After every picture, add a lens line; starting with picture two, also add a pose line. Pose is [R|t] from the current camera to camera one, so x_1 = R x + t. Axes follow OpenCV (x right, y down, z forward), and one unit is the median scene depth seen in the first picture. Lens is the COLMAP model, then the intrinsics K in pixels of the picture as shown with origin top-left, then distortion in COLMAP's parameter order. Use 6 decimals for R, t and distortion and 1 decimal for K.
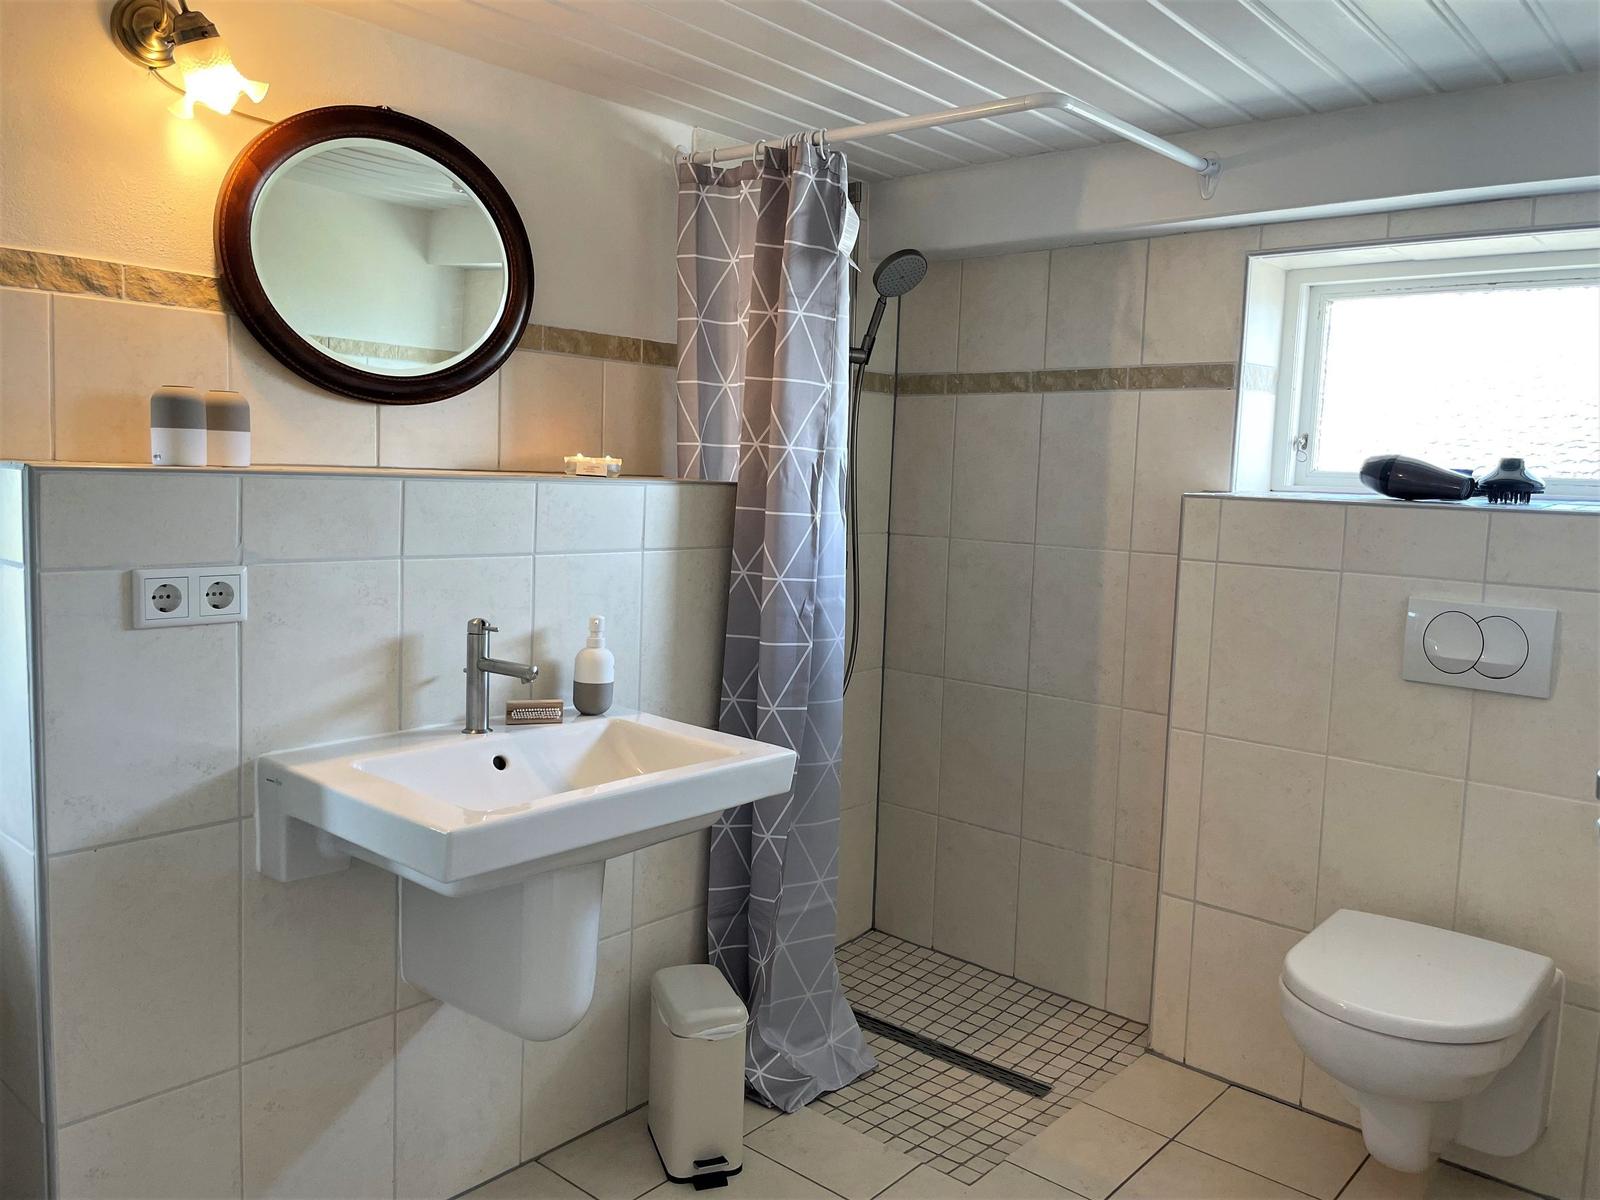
lens RADIAL K [[1212.7, 0, 799.3], [0, 1212.7, 577.5], [0, 0, 1]] dist [0.079003, -0.110754]
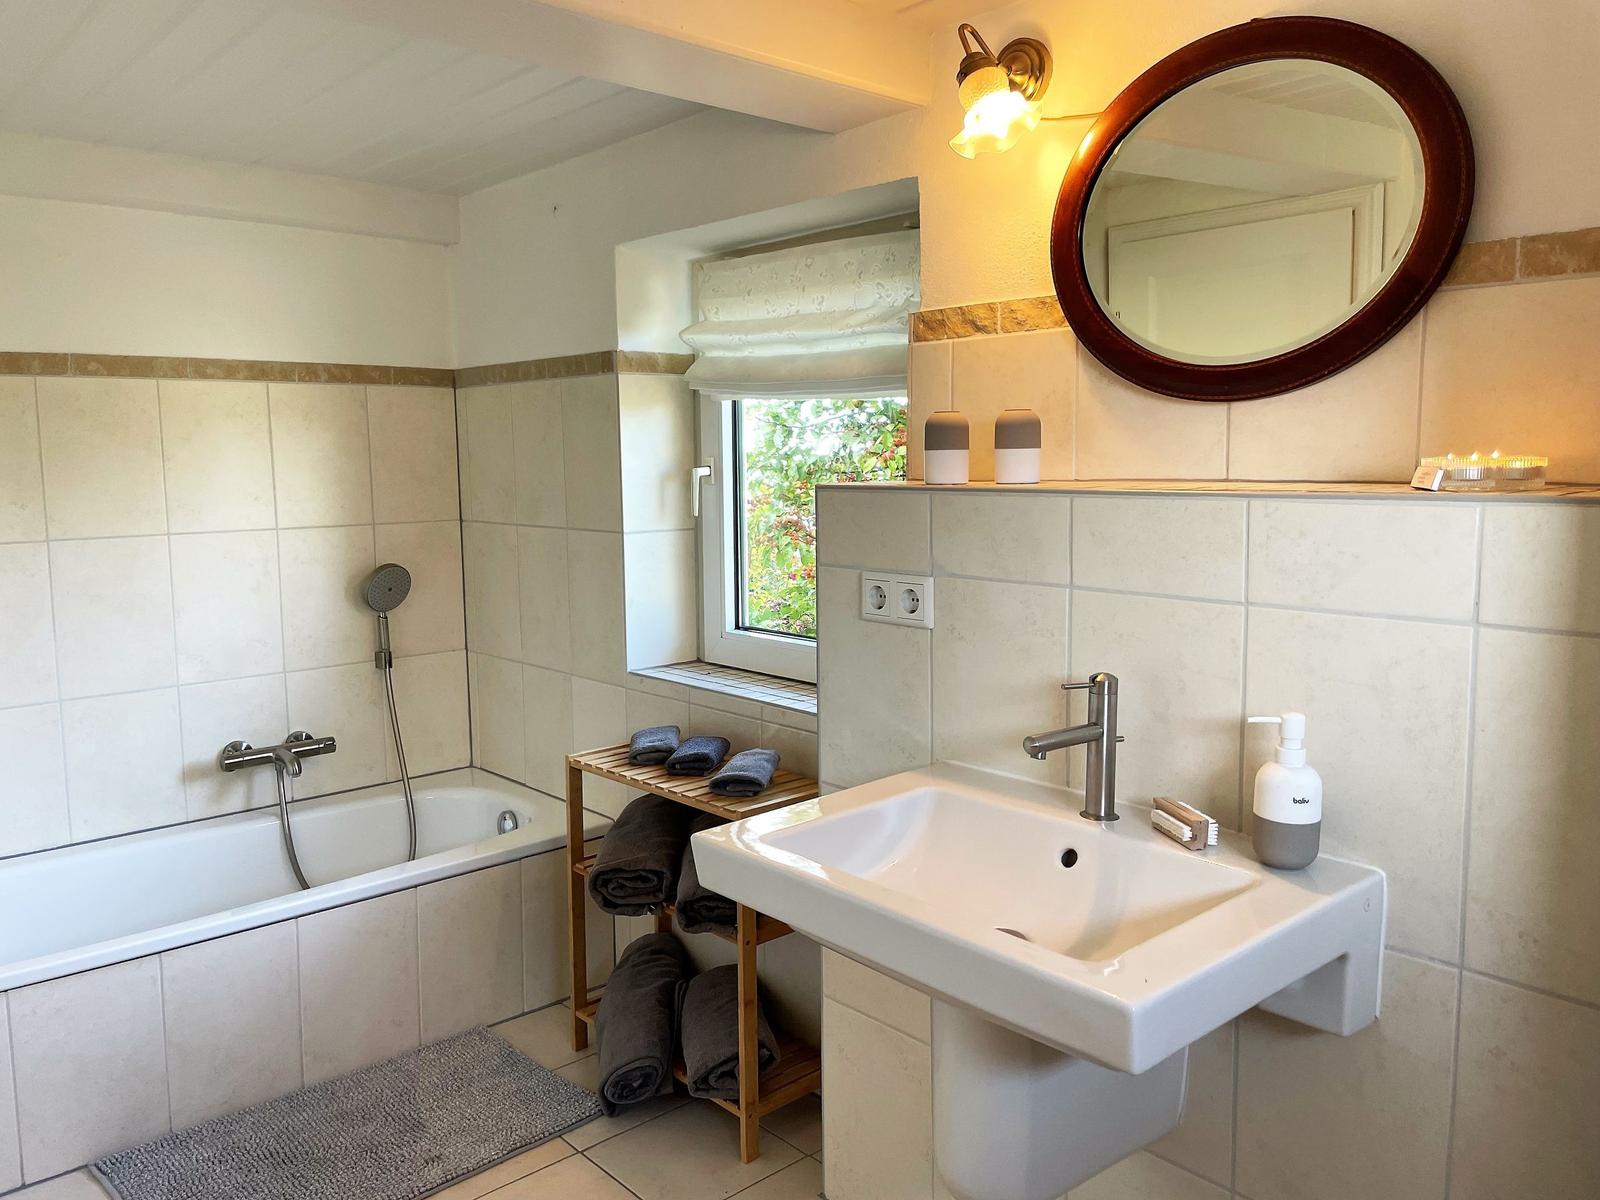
lens RADIAL K [[1212.7, 0, 799.3], [0, 1212.7, 577.5], [0, 0, 1]] dist [0.079003, -0.110754]
pose [[-0.131240, 0.067817, -0.989028, 0.550822], [-0.082088, 0.993488, 0.079016, -0.075708], [0.987946, 0.091557, -0.124819, 0.933133]]
